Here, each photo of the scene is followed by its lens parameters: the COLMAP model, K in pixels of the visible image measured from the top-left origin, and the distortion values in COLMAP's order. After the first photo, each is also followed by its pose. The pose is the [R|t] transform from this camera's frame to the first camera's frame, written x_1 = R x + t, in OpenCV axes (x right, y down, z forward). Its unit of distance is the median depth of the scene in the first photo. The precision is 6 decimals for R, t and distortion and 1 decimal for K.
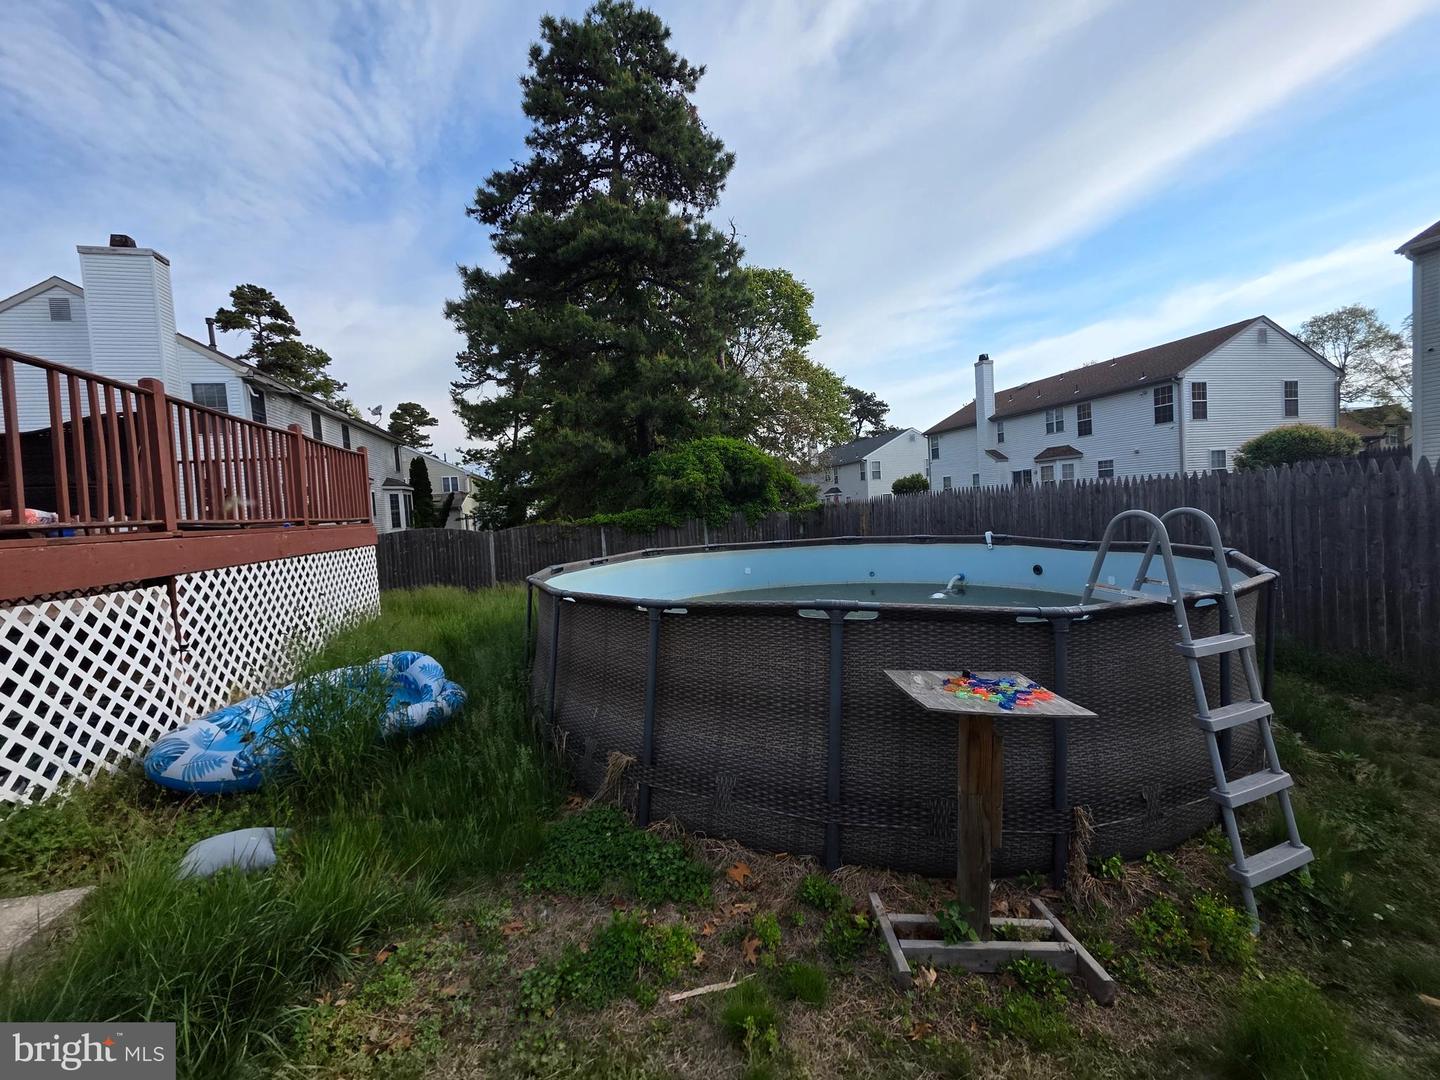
lens RADIAL K [[577.2, 0, 720.8], [0, 577.2, 536.2], [0, 0, 1]] dist [0.001649, 0.000669]
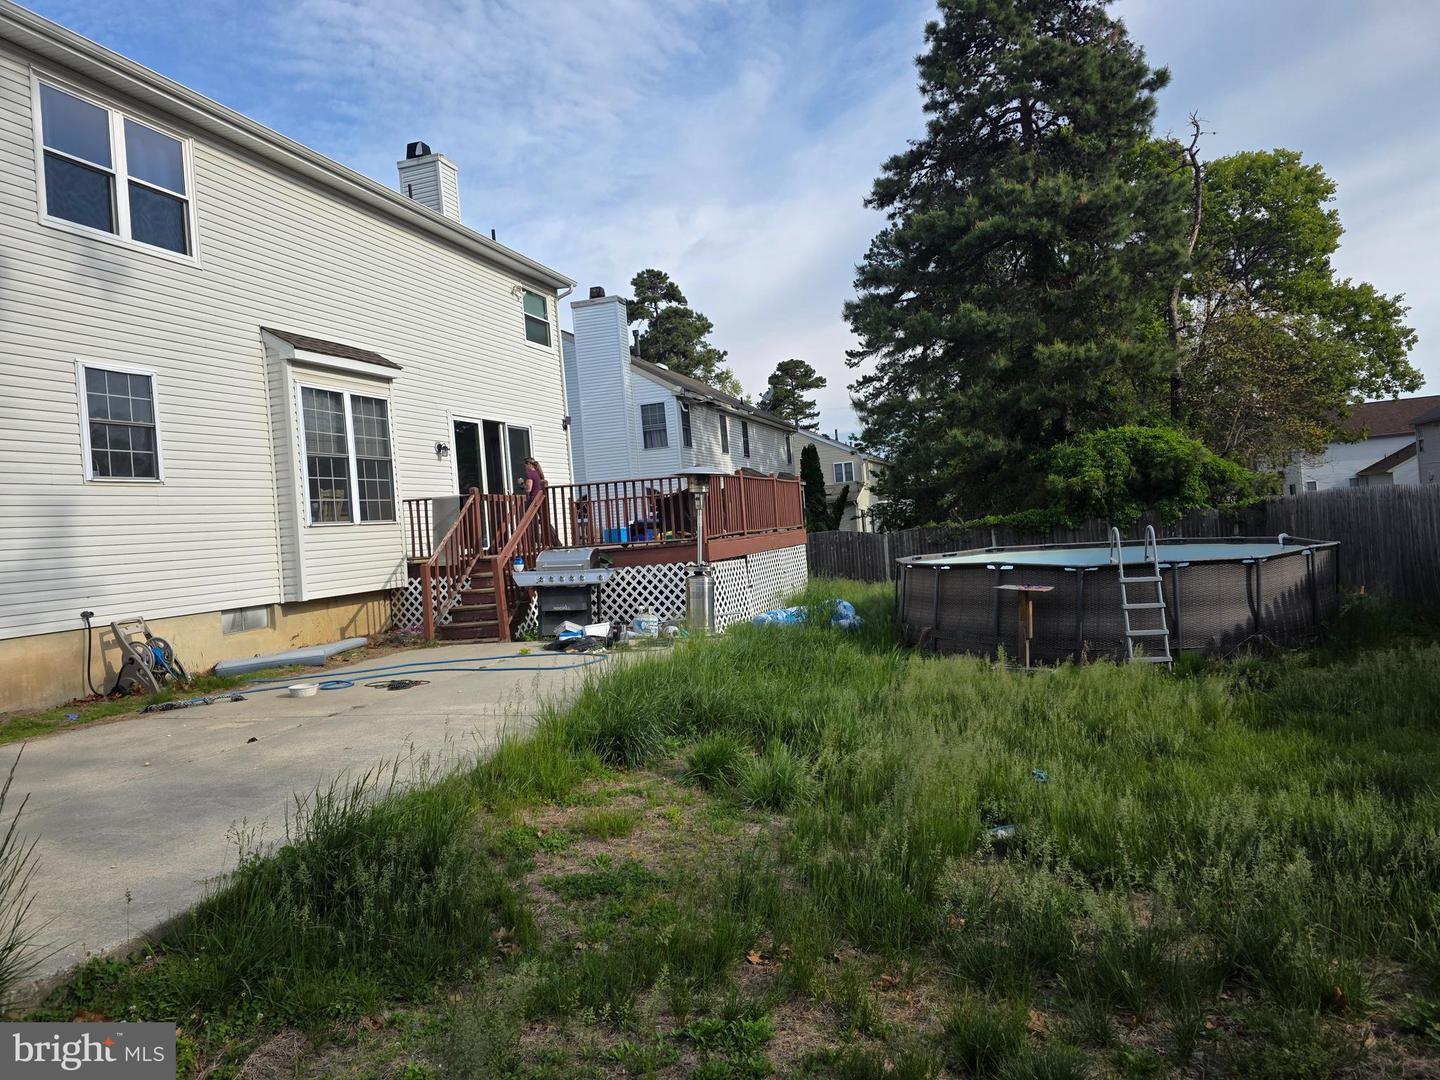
lens RADIAL K [[1144.9, 0, 687.1], [0, 1144.9, 508.9], [0, 0, 1]] dist [0.068468, -0.092102]
pose [[0.844153, -0.013425, -0.535935, 0.343243], [-0.001157, 0.999638, -0.026863, 0.003003], [0.536102, 0.023296, 0.843832, -0.788463]]
